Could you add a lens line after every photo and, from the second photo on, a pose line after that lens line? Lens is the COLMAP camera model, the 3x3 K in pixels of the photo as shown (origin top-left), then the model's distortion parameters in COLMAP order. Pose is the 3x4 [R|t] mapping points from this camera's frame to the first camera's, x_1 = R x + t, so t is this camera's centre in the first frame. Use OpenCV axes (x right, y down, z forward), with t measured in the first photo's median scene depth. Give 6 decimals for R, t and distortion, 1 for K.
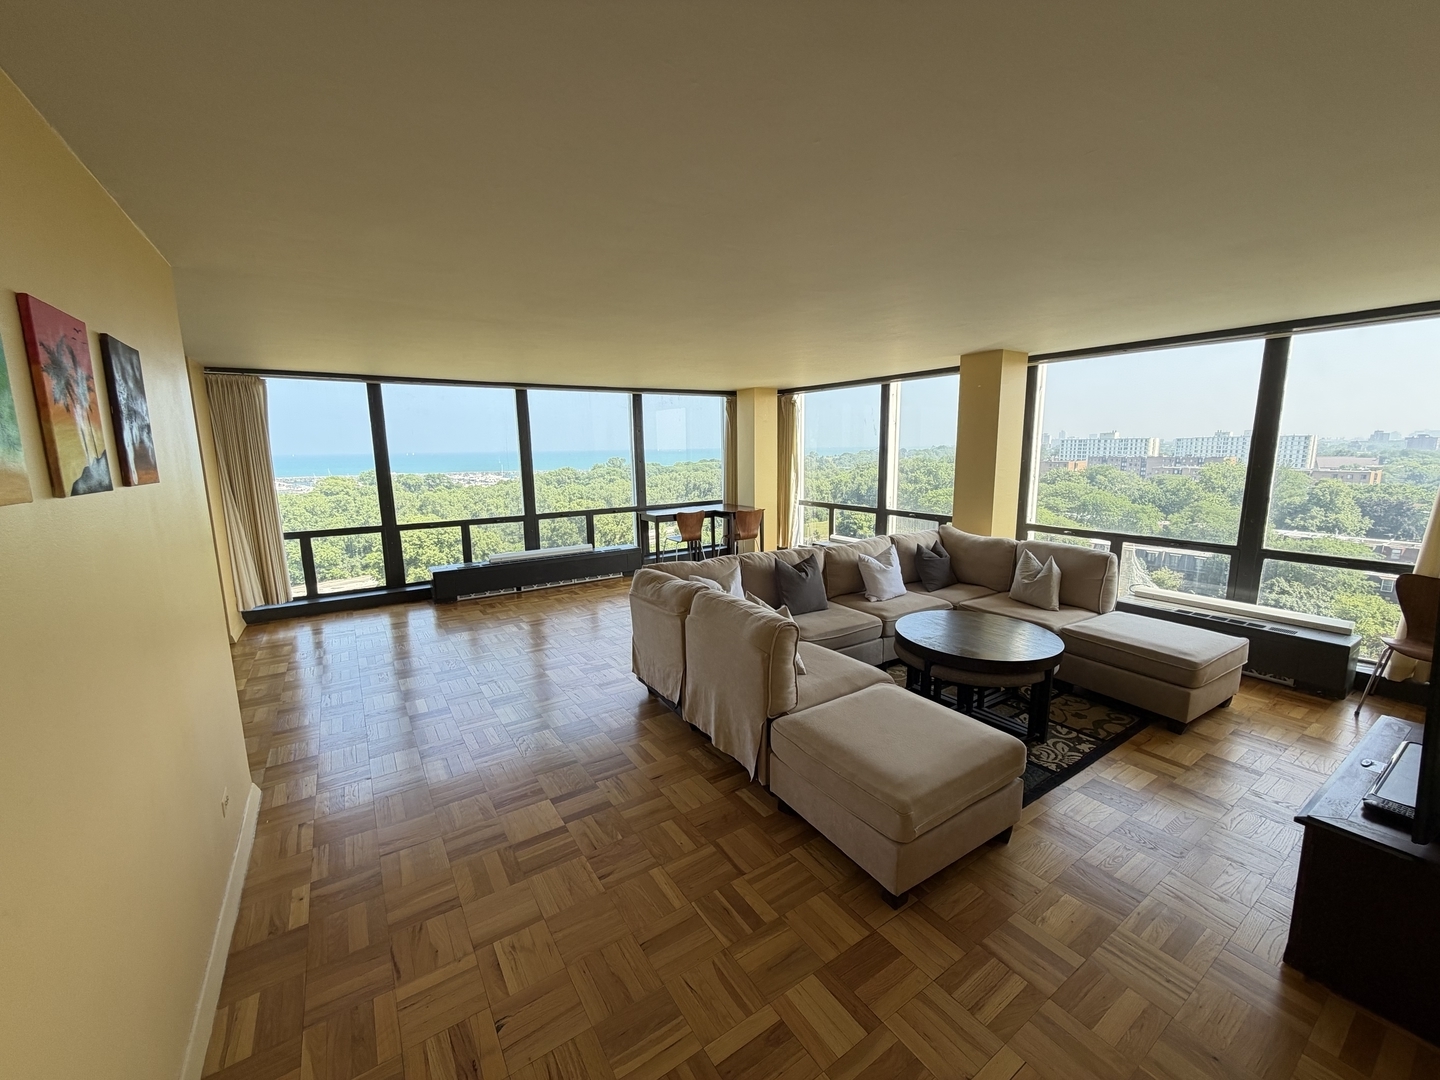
lens RADIAL K [[574.7, 0, 728.3], [0, 574.7, 538.9], [0, 0, 1]] dist [-0.001225, -0.000055]
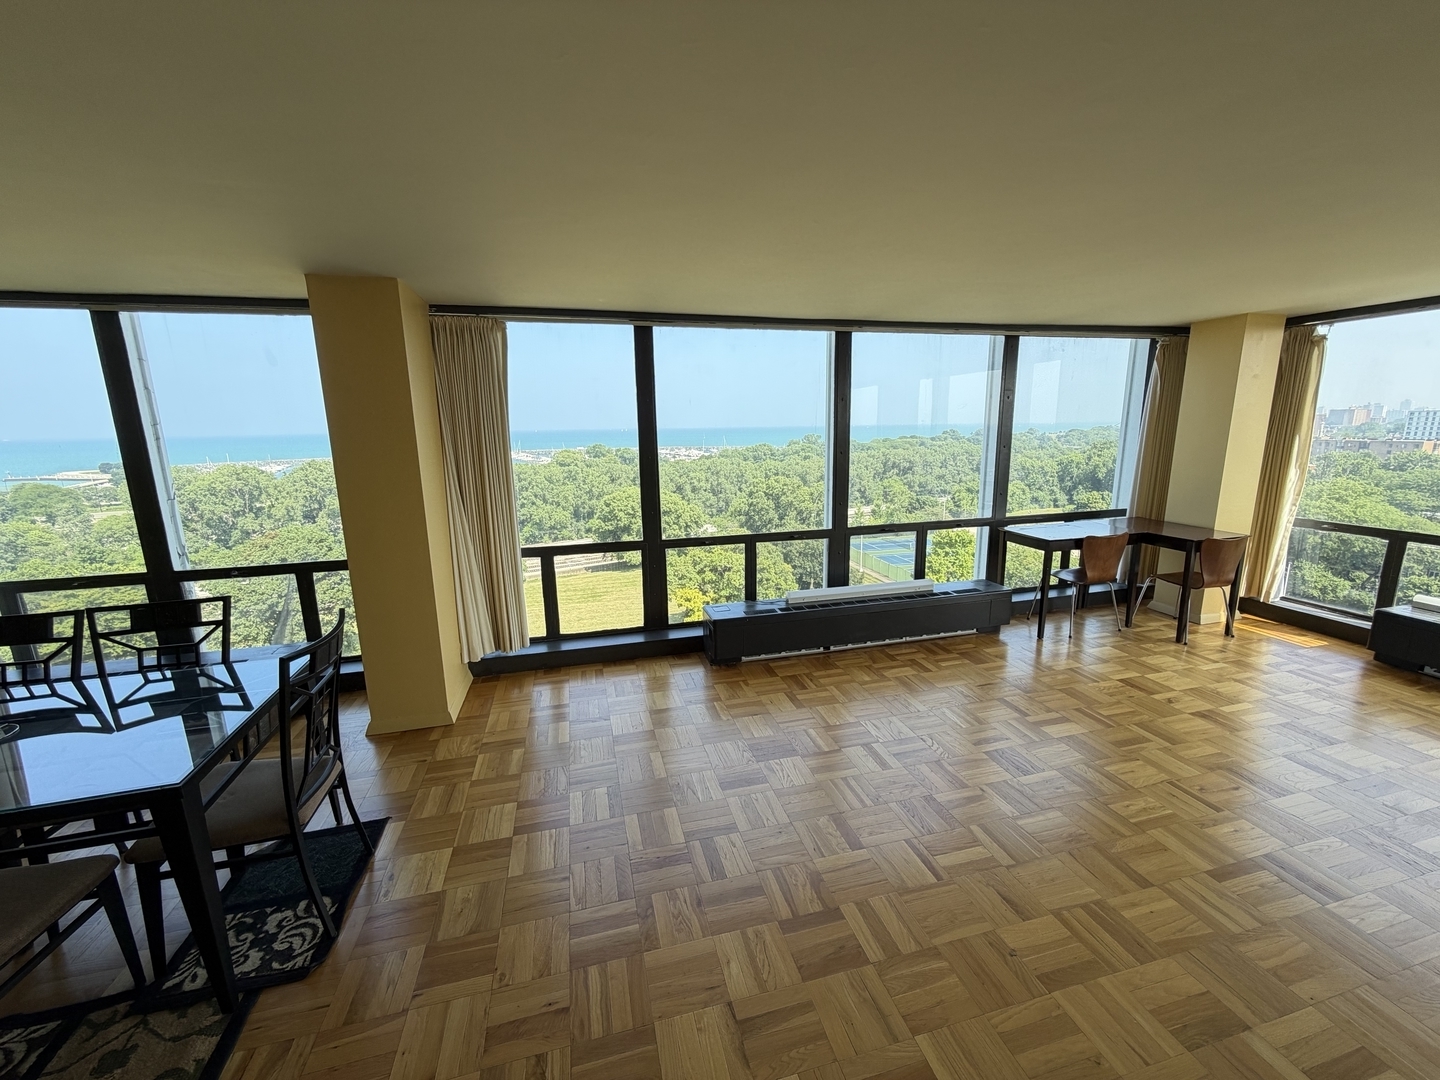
lens RADIAL K [[574.7, 0, 724.1], [0, 574.7, 541.7], [0, 0, 1]] dist [-0.001225, -0.000055]
pose [[0.944426, 0.063847, -0.322464, -0.338848], [-0.049091, 0.997350, 0.053698, -0.073142], [0.325037, -0.034884, 0.945058, 0.448987]]
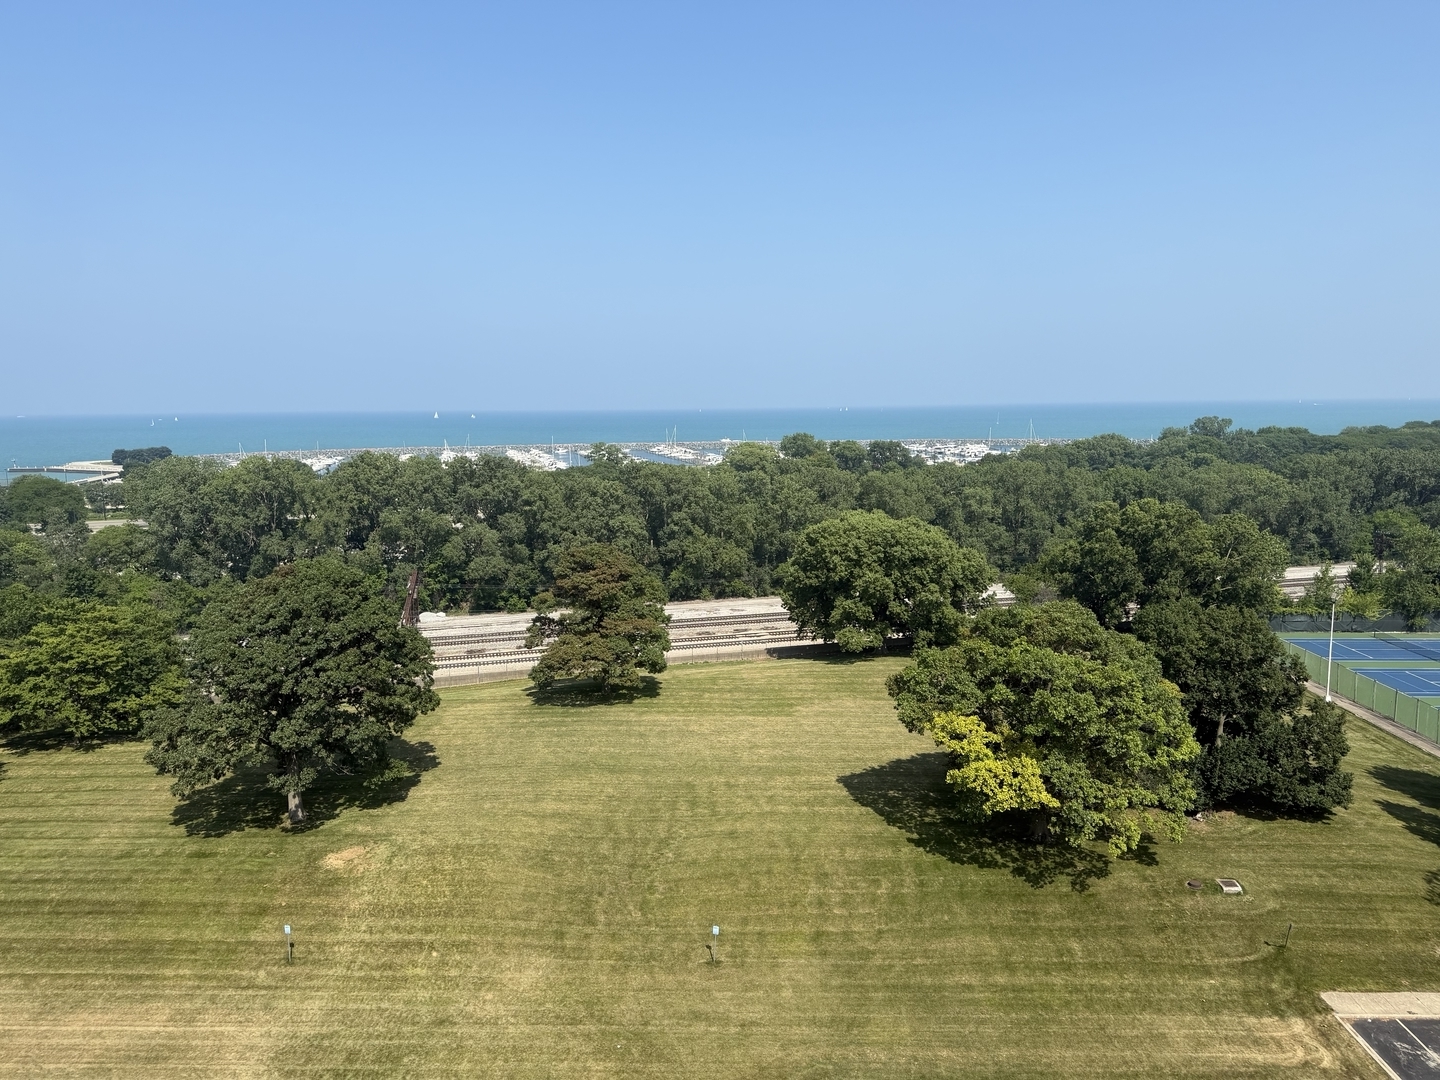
lens RADIAL K [[996.6, 0, 711.2], [0, 996.6, 572.6], [0, 0, 1]] dist [0.054335, -0.064830]
pose [[0.803488, 0.101066, -0.586679, -0.806640], [-0.092184, 0.994720, 0.045108, -0.159921], [0.588140, 0.017838, 0.808562, 1.181358]]
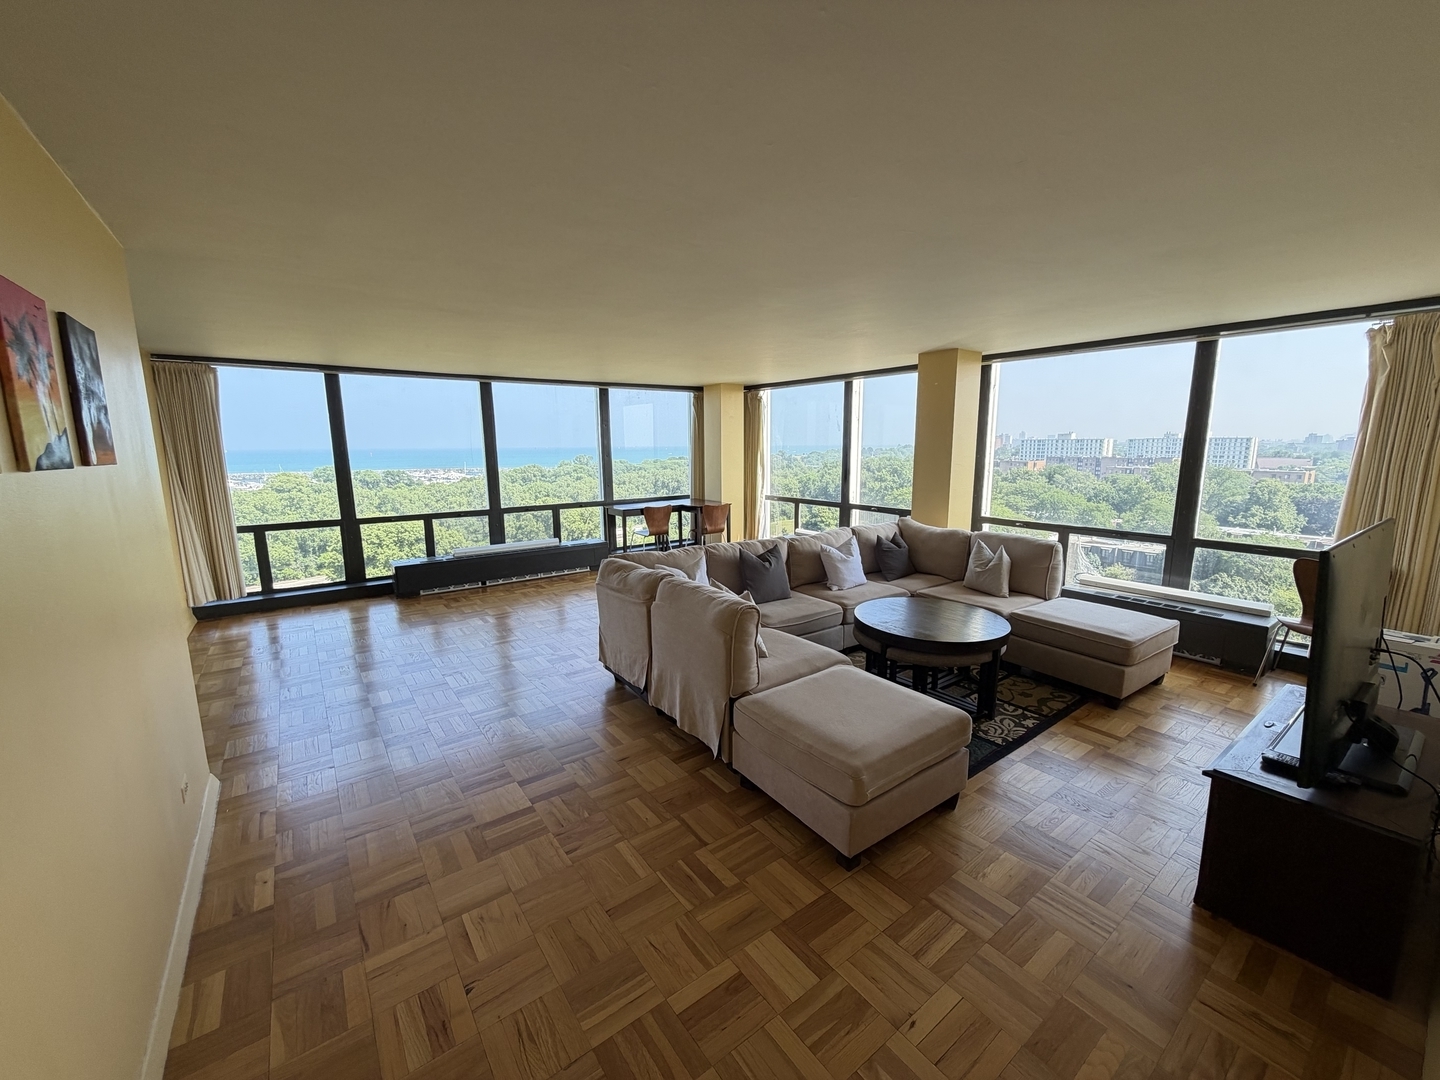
lens RADIAL K [[574.7, 0, 728.5], [0, 574.7, 539.5], [0, 0, 1]] dist [-0.001225, -0.000055]
pose [[0.998513, -0.002760, 0.054446, 0.004721], [0.002519, 0.999987, 0.004492, 0.010056], [-0.054457, -0.004348, 0.998507, -0.017469]]
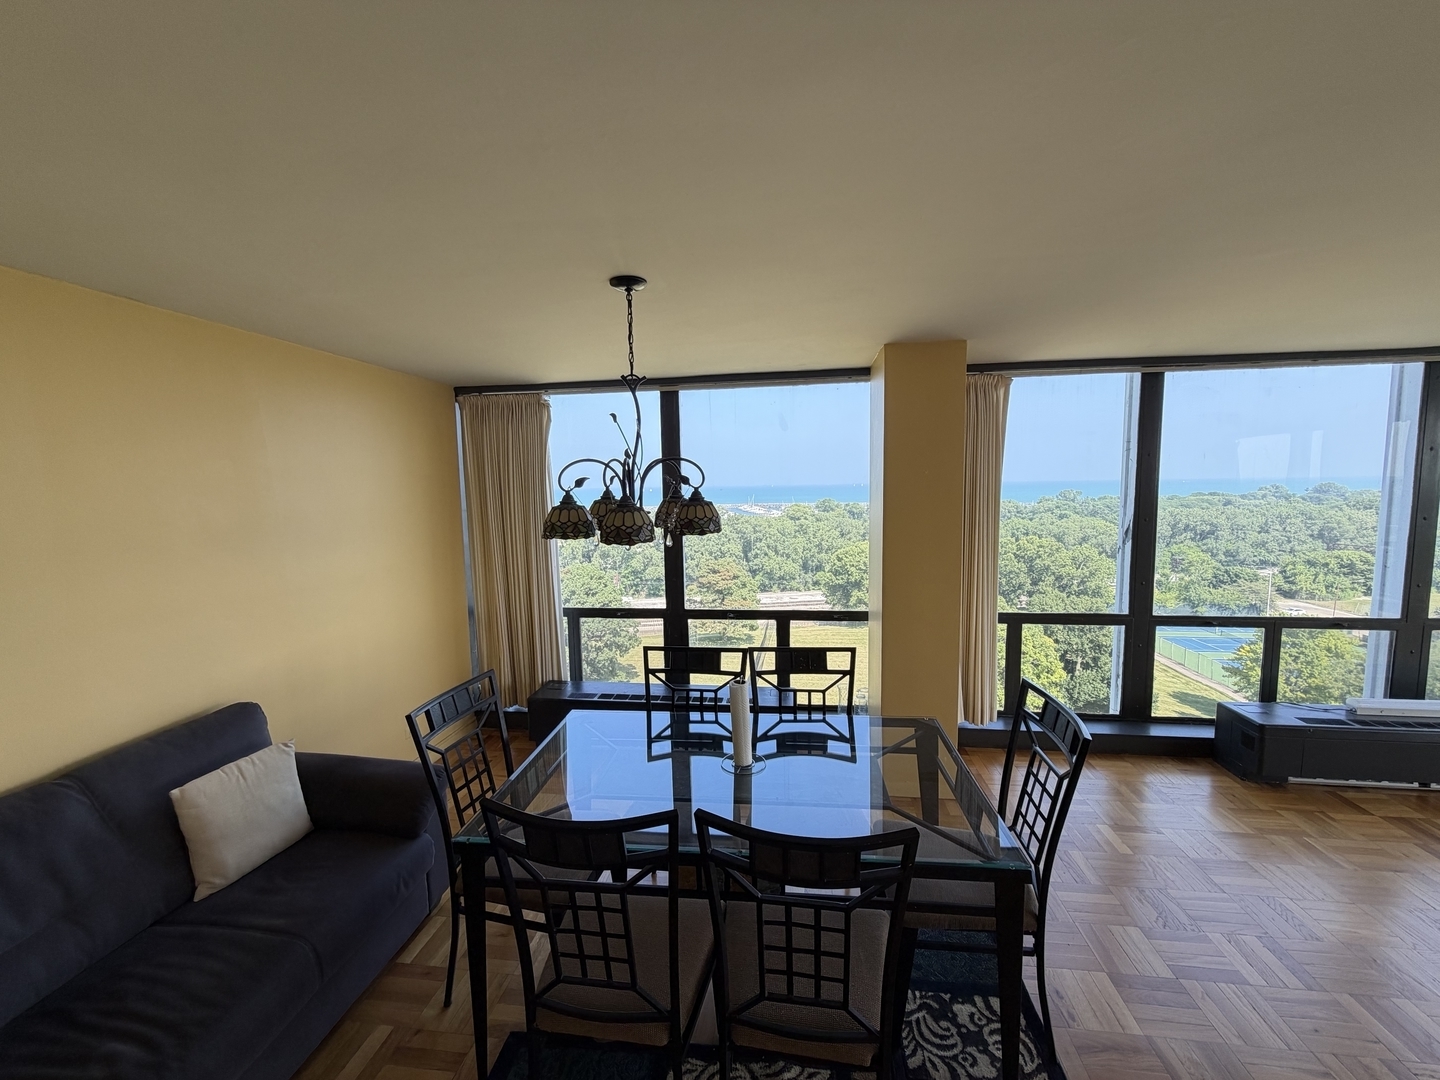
lens RADIAL K [[574.7, 0, 719.2], [0, 574.7, 542.1], [0, 0, 1]] dist [-0.001225, -0.000055]
pose [[0.747102, 0.067298, -0.661294, -0.616400], [-0.098439, 0.995093, -0.009944, -0.057689], [0.657380, 0.072526, 0.750061, 0.323933]]
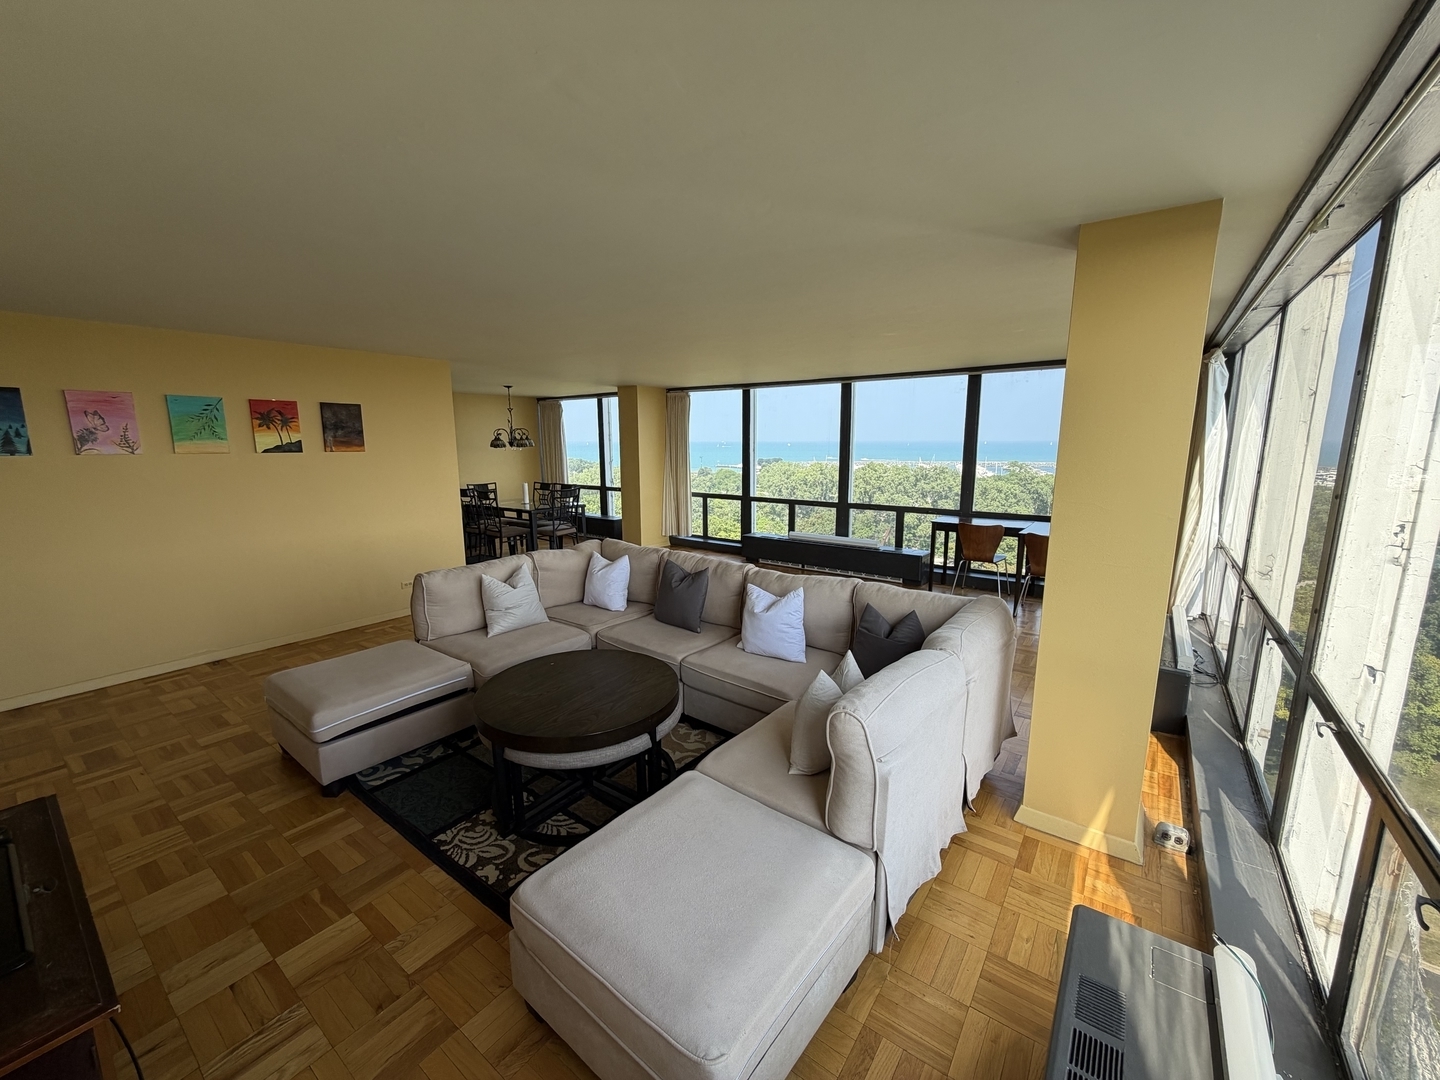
lens RADIAL K [[574.7, 0, 725.5], [0, 574.7, 550.7], [0, 0, 1]] dist [-0.001225, -0.000055]
pose [[0.336176, 0.189823, -0.922471, 0.755611], [-0.149911, 0.977775, 0.146571, -0.102872], [0.929792, 0.089015, 0.357160, 0.570300]]
